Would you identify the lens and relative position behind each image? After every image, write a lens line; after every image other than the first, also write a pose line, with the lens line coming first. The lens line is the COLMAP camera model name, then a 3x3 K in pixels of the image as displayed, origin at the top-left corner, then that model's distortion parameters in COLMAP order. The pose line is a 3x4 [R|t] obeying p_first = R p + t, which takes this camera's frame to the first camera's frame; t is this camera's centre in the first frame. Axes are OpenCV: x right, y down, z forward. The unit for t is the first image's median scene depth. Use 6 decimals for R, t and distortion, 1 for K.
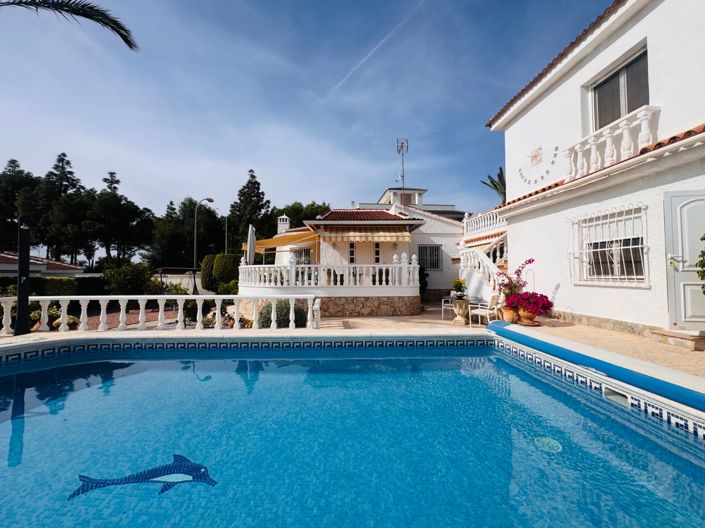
lens RADIAL K [[284.3, 0, 350.9], [0, 284.3, 263.6], [0, 0, 1]] dist [-0.000244, 0.000243]
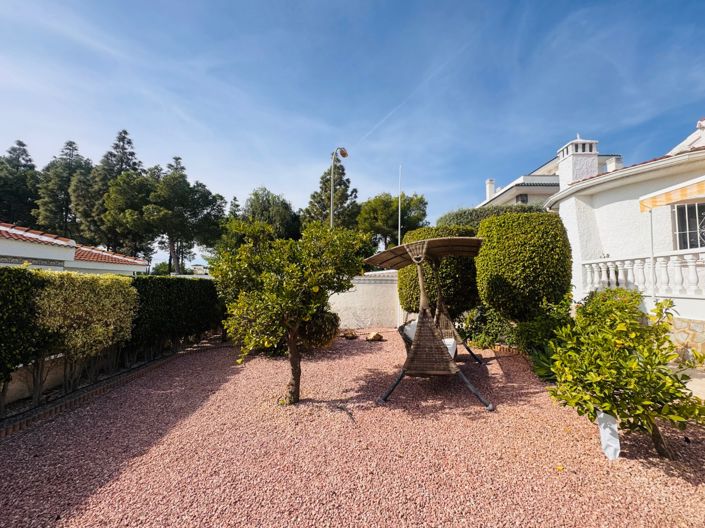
lens RADIAL K [[284.3, 0, 353.4], [0, 284.3, 264.9], [0, 0, 1]] dist [-0.000244, 0.000243]
pose [[0.993480, 0.005267, -0.113882, -0.243387], [-0.008187, 0.999649, -0.025189, 0.013035], [0.113710, 0.025957, 0.993175, 0.253032]]
